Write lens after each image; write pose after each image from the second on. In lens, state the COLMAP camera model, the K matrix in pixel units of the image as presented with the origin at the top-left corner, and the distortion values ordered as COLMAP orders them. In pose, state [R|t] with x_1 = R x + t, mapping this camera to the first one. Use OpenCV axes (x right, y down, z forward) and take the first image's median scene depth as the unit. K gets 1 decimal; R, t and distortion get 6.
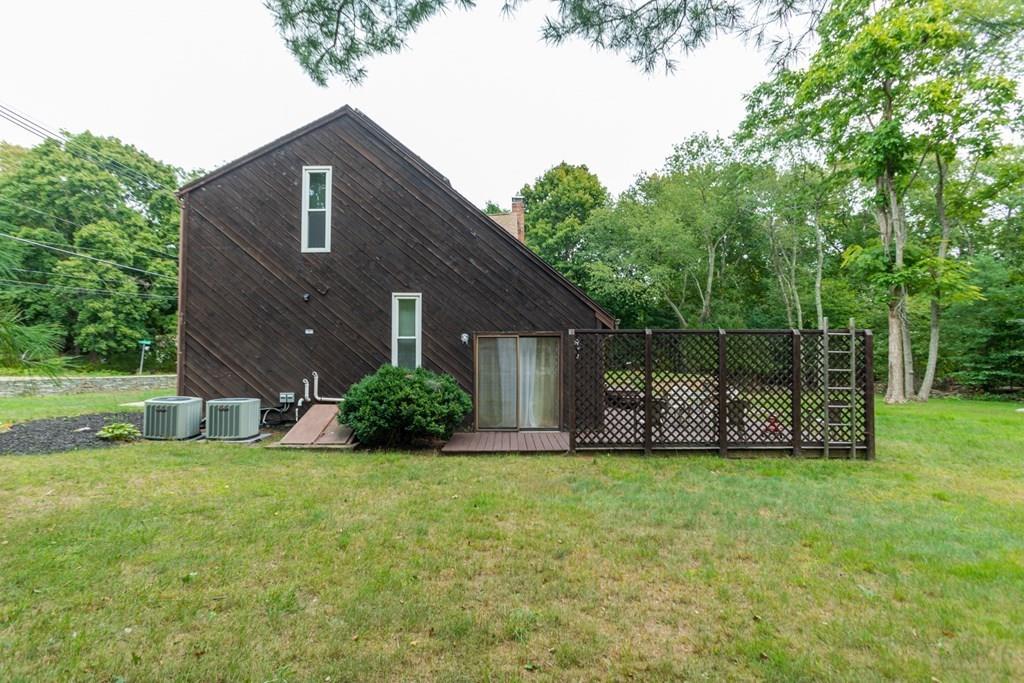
lens RADIAL K [[485.5, 0, 512.0], [0, 485.5, 341.5], [0, 0, 1]] dist [-0.059476, 0.024881]
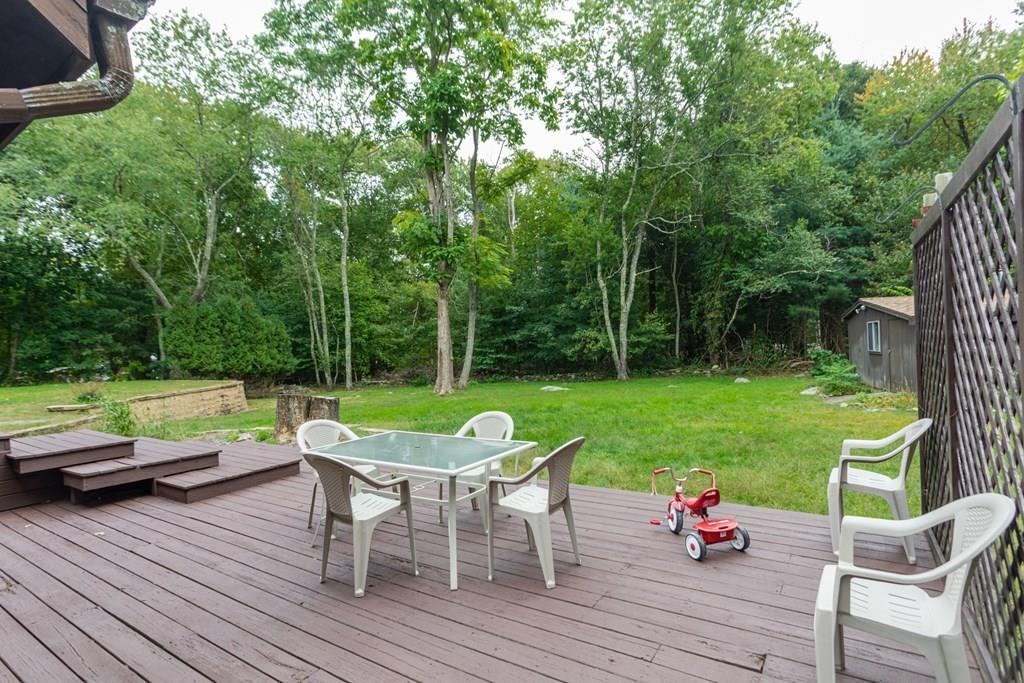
lens RADIAL K [[485.5, 0, 512.0], [0, 485.5, 341.5], [0, 0, 1]] dist [-0.059476, 0.024881]
pose [[0.536891, -0.023194, 0.843333, 0.071487], [0.015509, 0.999724, 0.017622, 0.011343], [-0.843509, 0.003618, 0.537103, 0.279929]]
